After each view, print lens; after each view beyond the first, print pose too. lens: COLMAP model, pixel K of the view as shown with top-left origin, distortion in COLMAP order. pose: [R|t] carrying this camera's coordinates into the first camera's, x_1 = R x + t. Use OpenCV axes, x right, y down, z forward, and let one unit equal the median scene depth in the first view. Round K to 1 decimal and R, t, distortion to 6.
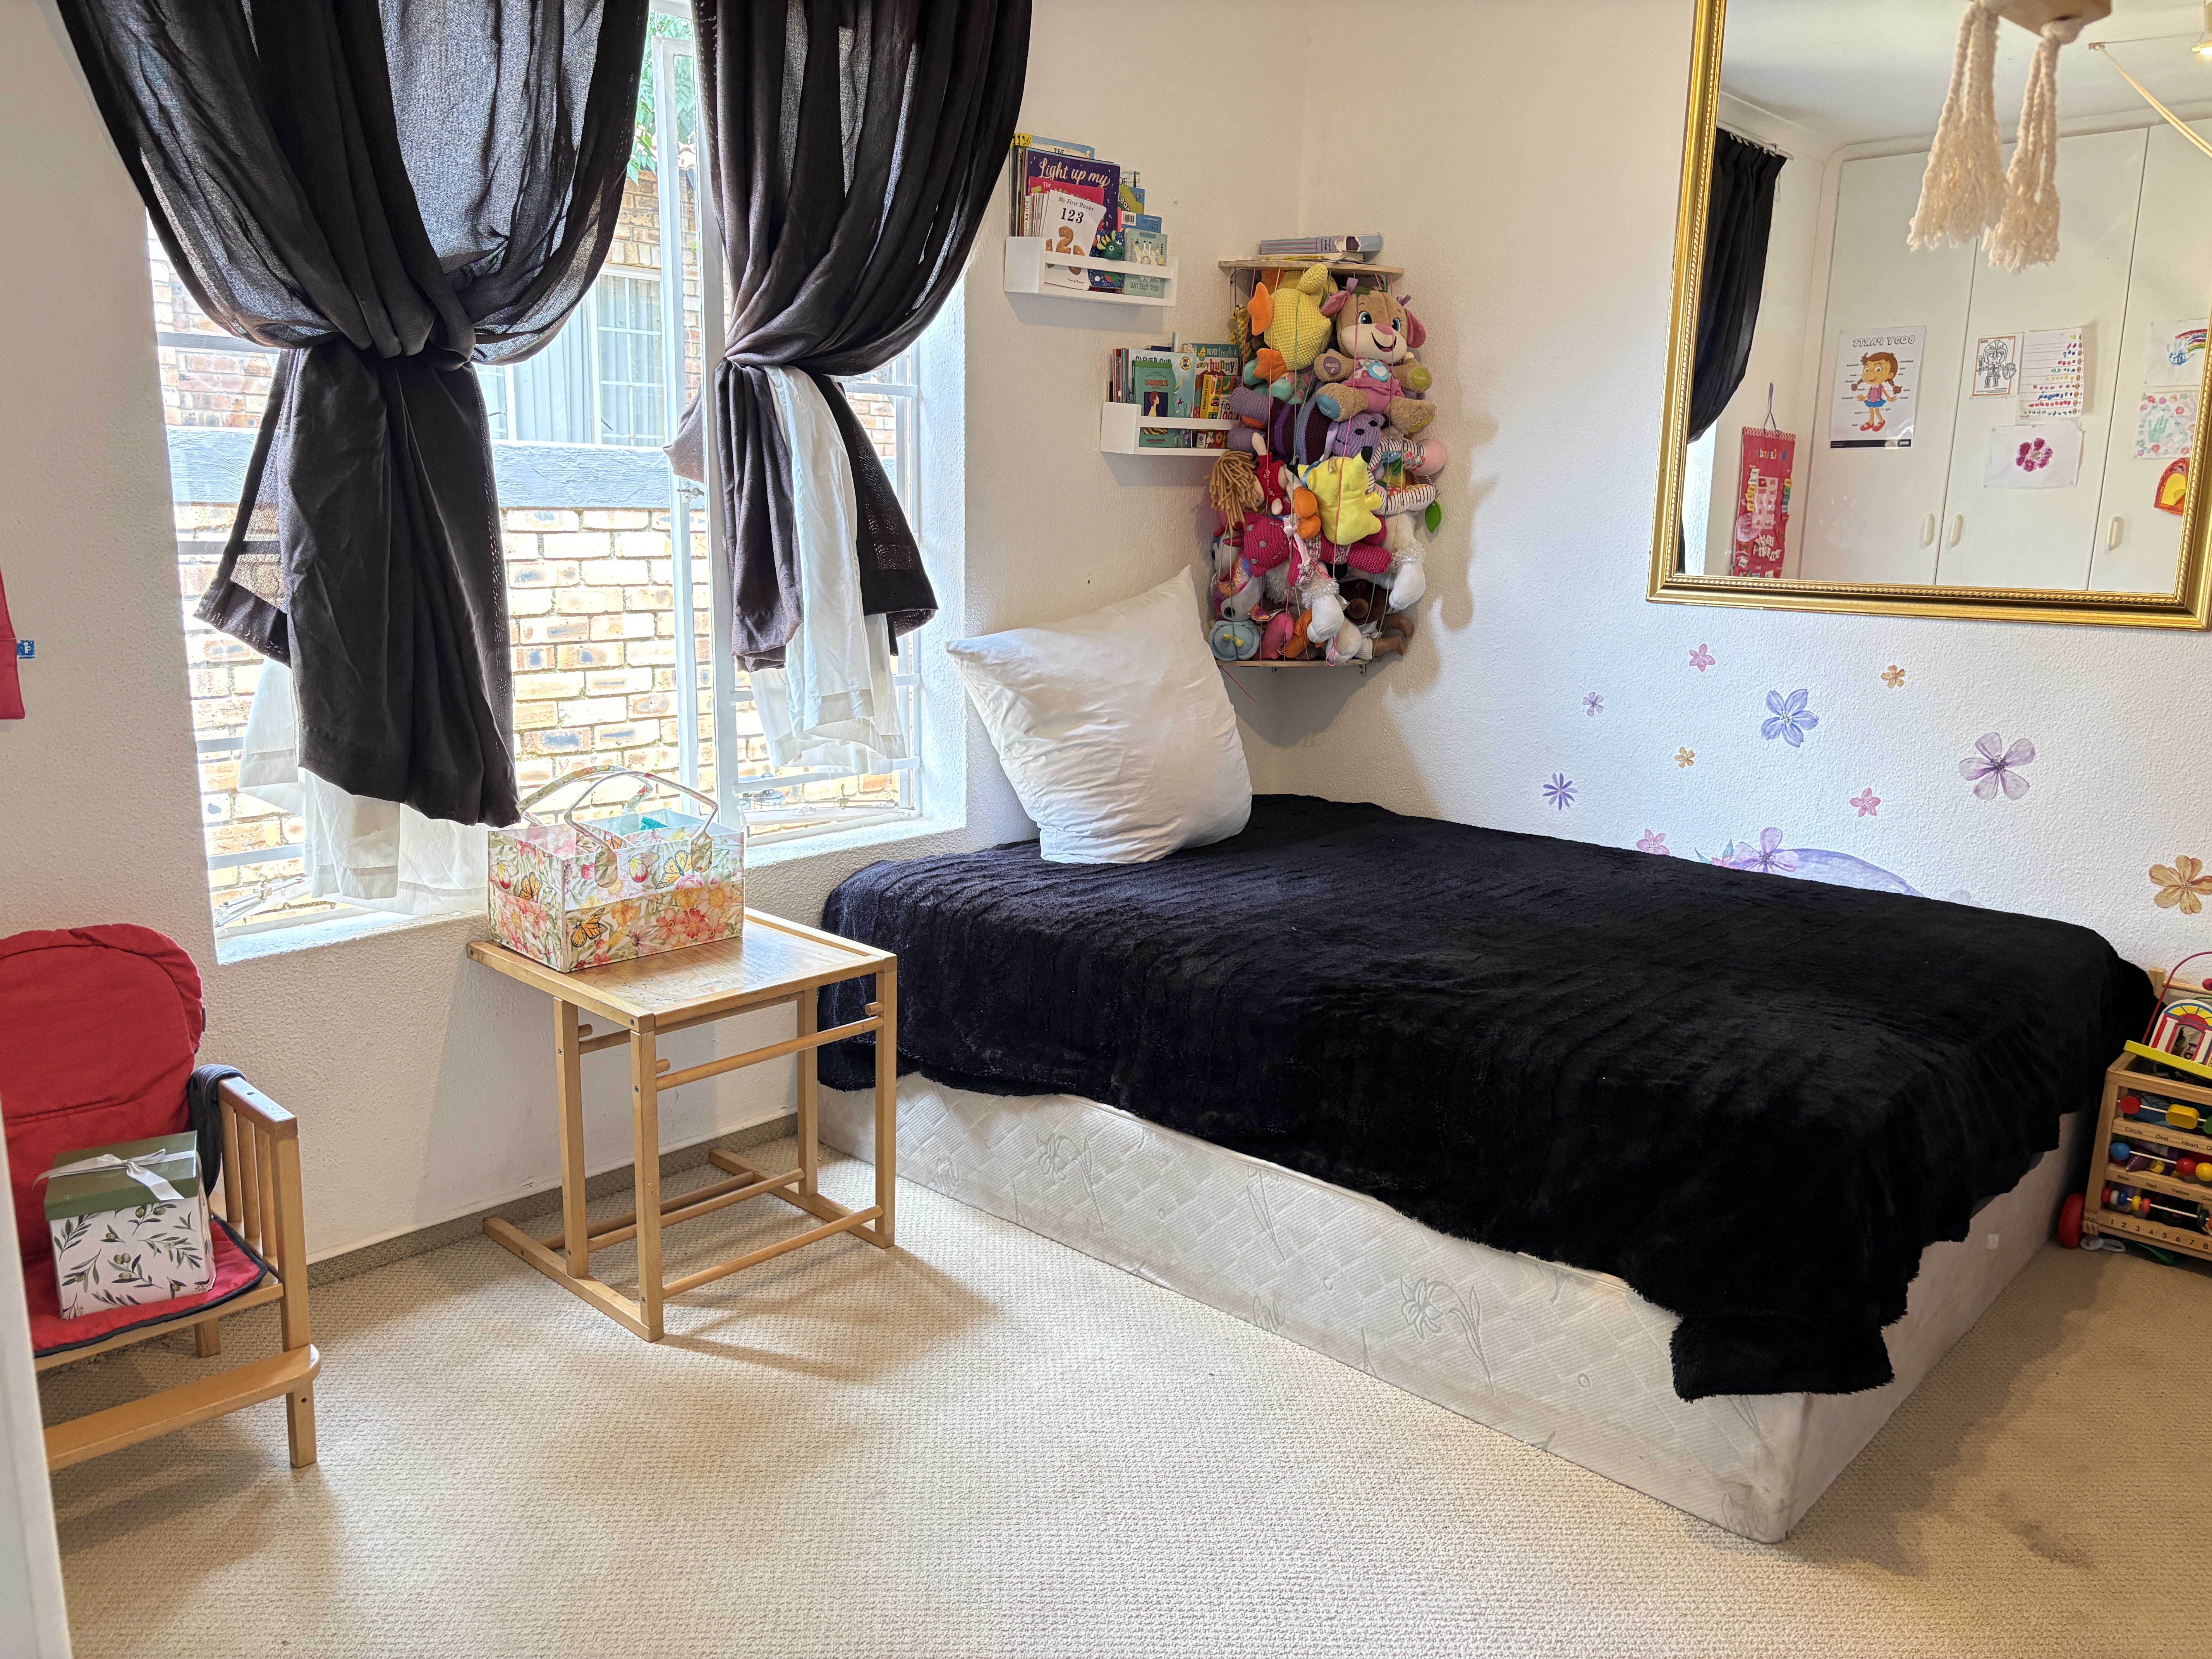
lens RADIAL K [[1686.6, 0, 1100.6], [0, 1686.6, 819.9], [0, 0, 1]] dist [0.016650, -0.031543]
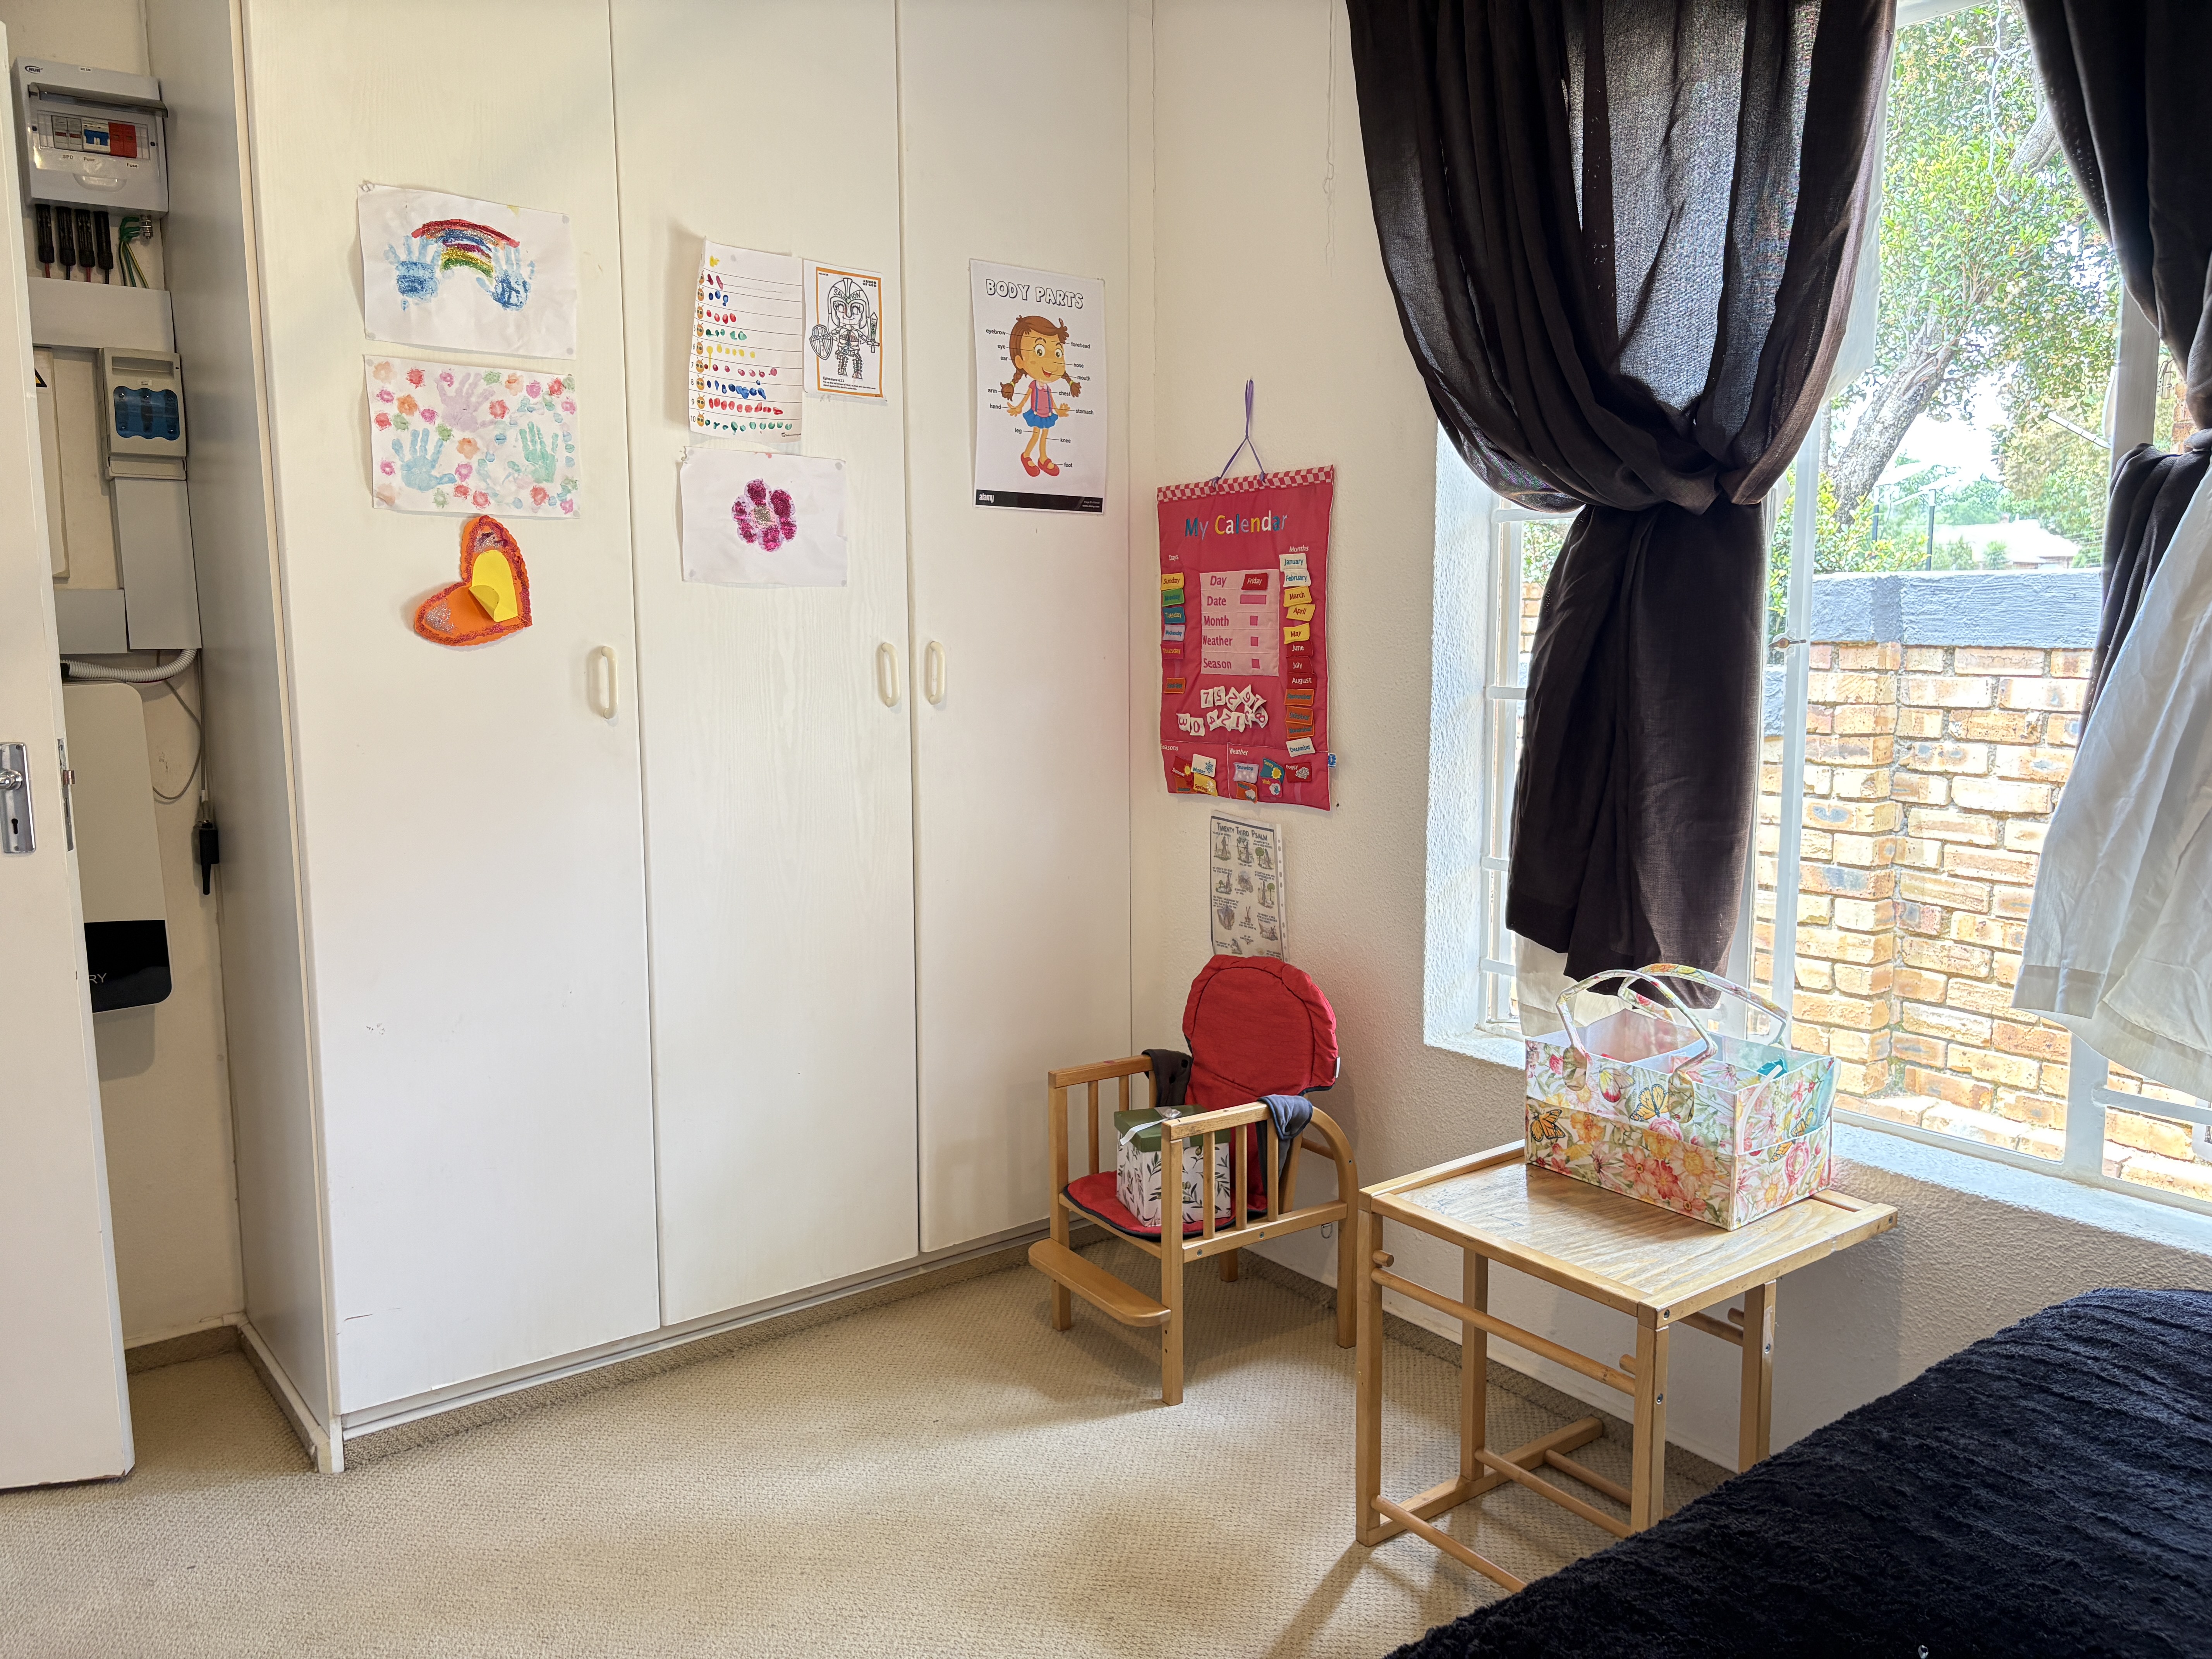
lens RADIAL K [[1686.6, 0, 1101.1], [0, 1686.6, 837.2], [0, 0, 1]] dist [0.016650, -0.031543]
pose [[-0.202871, 0.119209, -0.971922, 0.586028], [-0.175223, 0.972122, 0.155808, -0.179288], [0.963400, 0.201912, -0.176328, 0.883630]]
